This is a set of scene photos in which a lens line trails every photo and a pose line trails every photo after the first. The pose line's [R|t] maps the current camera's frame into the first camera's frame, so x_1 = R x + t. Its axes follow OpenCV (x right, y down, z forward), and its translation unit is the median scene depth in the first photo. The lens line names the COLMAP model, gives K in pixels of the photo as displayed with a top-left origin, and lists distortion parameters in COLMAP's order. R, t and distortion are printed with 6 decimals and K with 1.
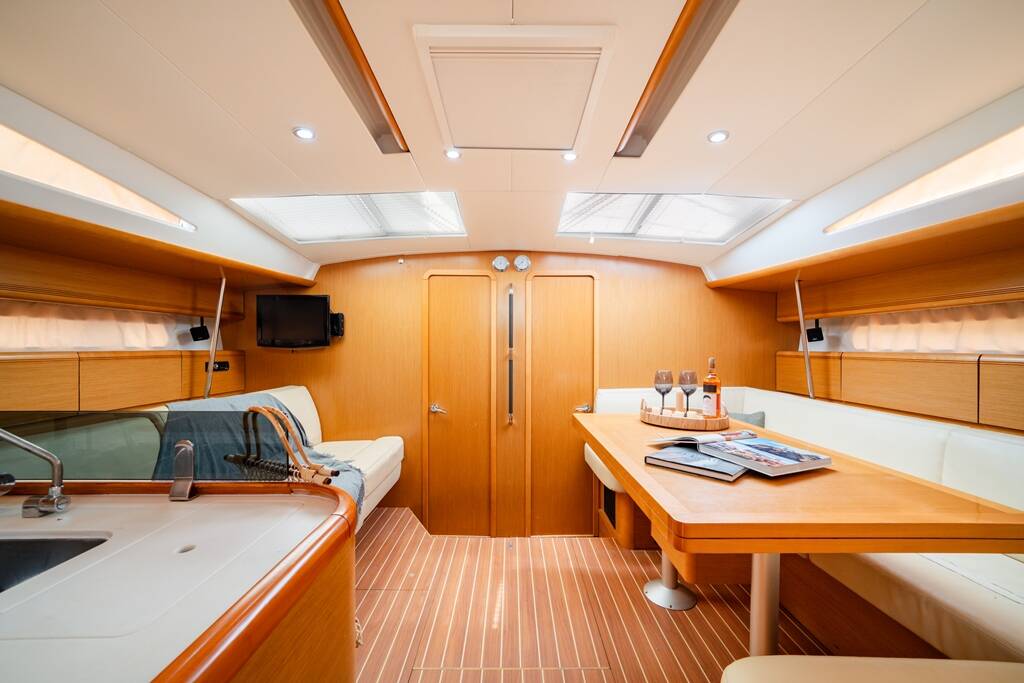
lens RADIAL K [[397.5, 0, 512.1], [0, 397.5, 345.1], [0, 0, 1]] dist [-0.005323, 0.000037]
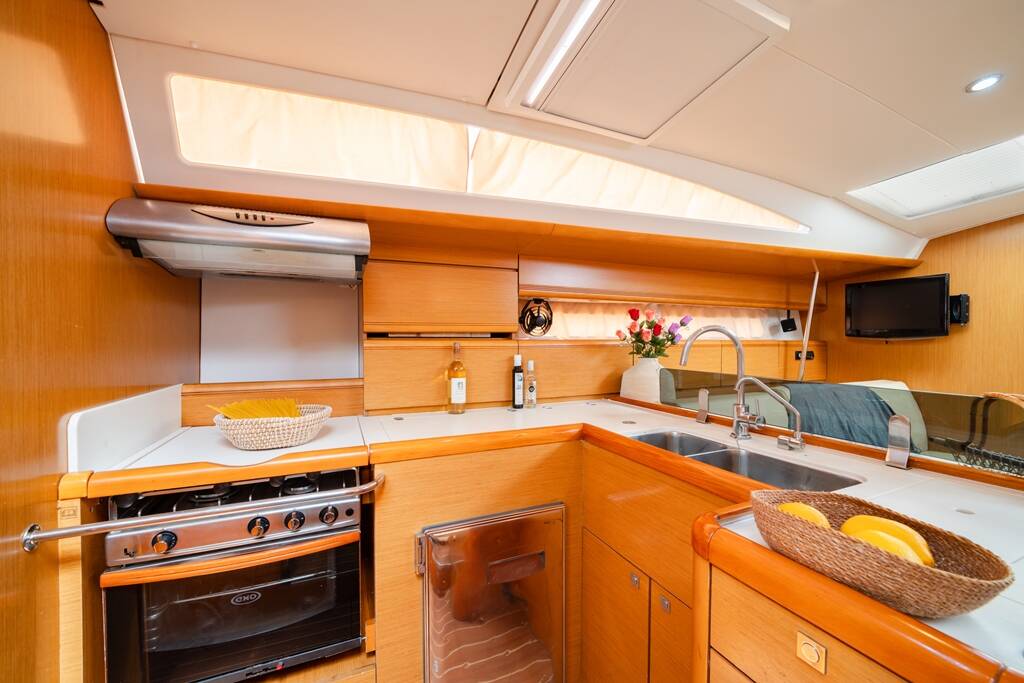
lens RADIAL K [[402.5, 0, 524.4], [0, 402.5, 341.8], [0, 0, 1]] dist [-0.000453, -0.000001]
pose [[0.421091, 0.006778, -0.906993, -0.086897], [0.001715, 0.999964, 0.008269, 0.007507], [0.907017, -0.005037, 0.421064, -0.162230]]
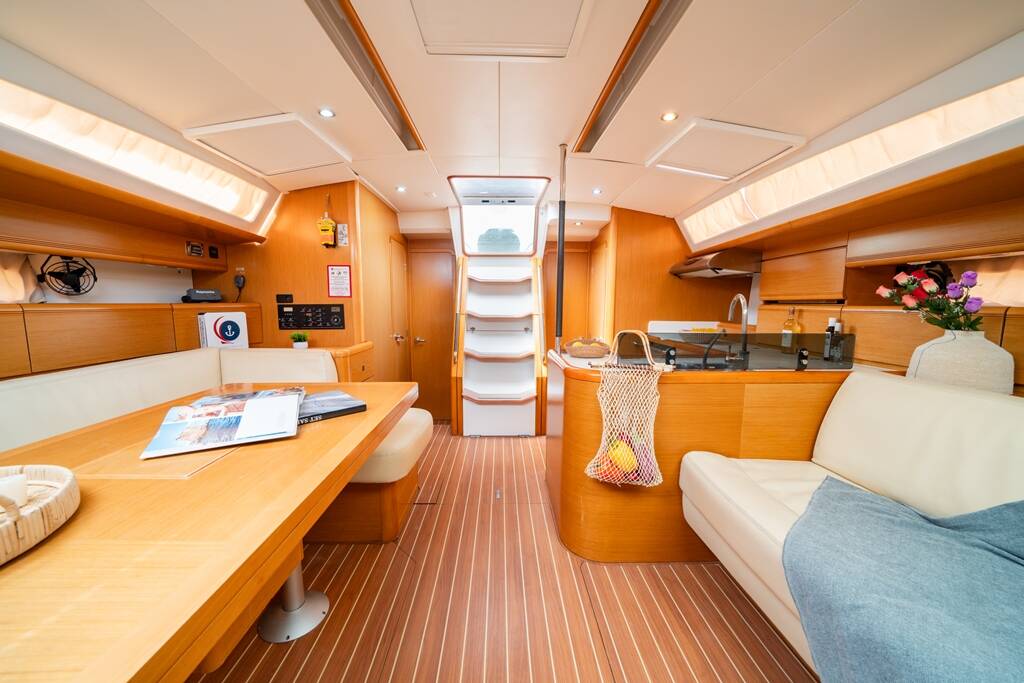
lens RADIAL K [[367.1, 0, 513.1], [0, 367.1, 343.4], [0, 0, 1]] dist [-0.009176, 0.000023]
pose [[-0.999442, -0.002510, -0.033321, -0.001899], [-0.006088, 0.994163, 0.107717, 0.011662], [0.032856, 0.107860, -0.993623, 1.051575]]
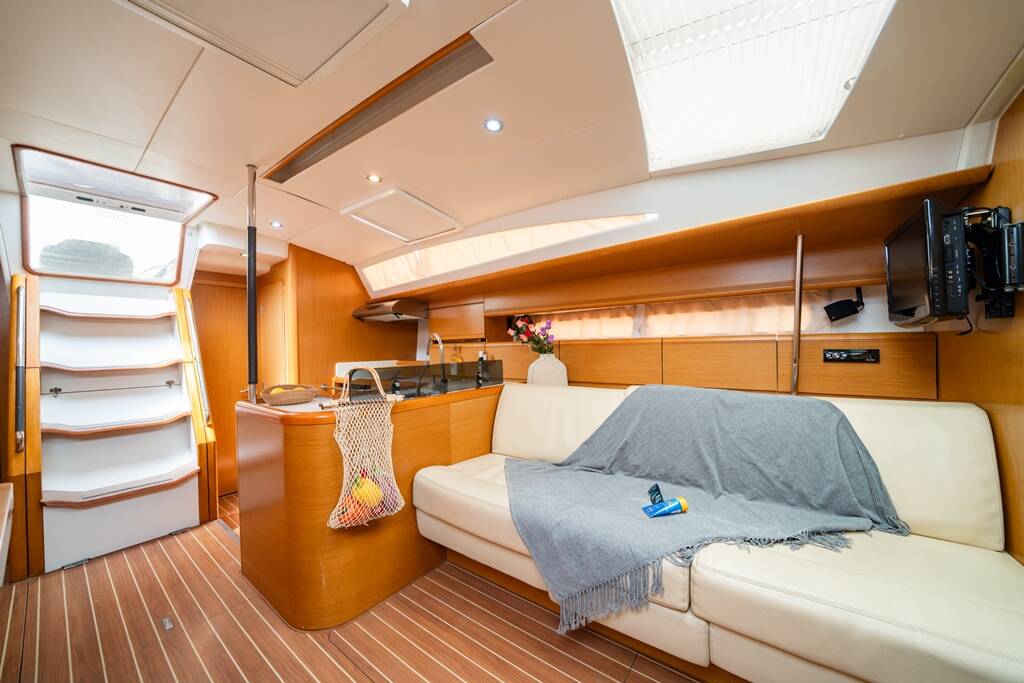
lens RADIAL K [[359.6, 0, 512.7], [0, 359.6, 344.1], [0, 0, 1]] dist [-0.007819, 0.000012]
pose [[-0.597784, 0.007855, -0.801619, 0.127635], [0.021705, 0.999744, -0.006390, 0.026836], [0.801364, -0.021219, -0.597801, 1.022259]]
